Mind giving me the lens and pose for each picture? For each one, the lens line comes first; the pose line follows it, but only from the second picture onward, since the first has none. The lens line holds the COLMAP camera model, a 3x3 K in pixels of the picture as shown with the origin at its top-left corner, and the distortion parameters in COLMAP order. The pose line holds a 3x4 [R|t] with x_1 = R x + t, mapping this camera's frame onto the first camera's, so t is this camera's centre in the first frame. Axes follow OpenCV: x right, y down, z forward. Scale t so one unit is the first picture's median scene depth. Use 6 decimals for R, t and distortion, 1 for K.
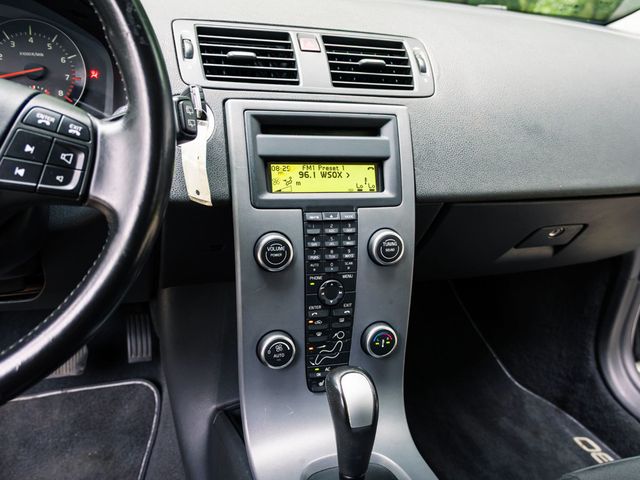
lens RADIAL K [[592.0, 0, 320.0], [0, 592.0, 240.0], [0, 0, 1]] dist [0.012201, 0.007872]
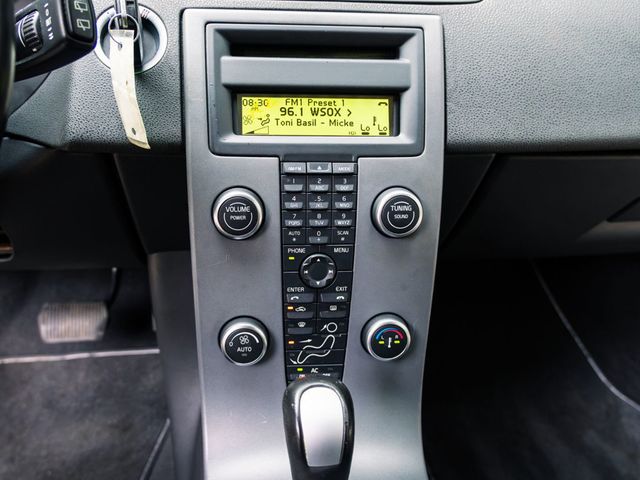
lens RADIAL K [[542.4, 0, 320.0], [0, 542.4, 240.0], [0, 0, 1]] dist [0.014137, 0.010308]
pose [[0.974198, 0.041834, -0.221783, 0.170553], [-0.029544, 0.997853, 0.058445, 0.009780], [0.223752, -0.050385, 0.973343, 0.335294]]
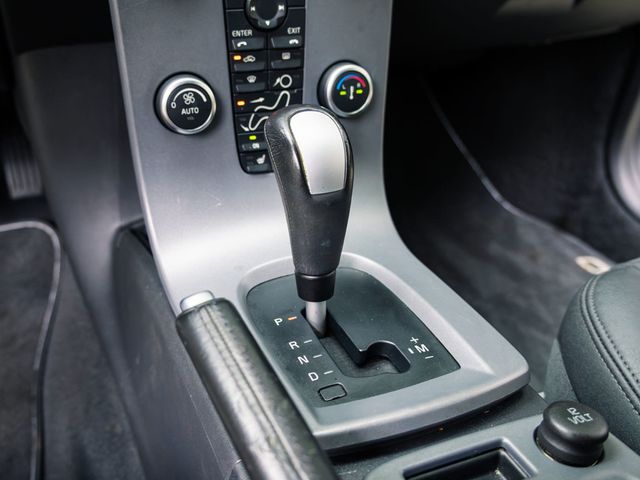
lens RADIAL K [[603.0, 0, 280.9], [0, 603.0, 278.6], [0, 0, 1]] dist [-0.056254, 0.008088]
pose [[0.997571, -0.067965, 0.015262, 0.005199], [0.062474, 0.969861, 0.235512, 0.217365], [-0.030809, -0.233986, 0.971752, 0.323168]]
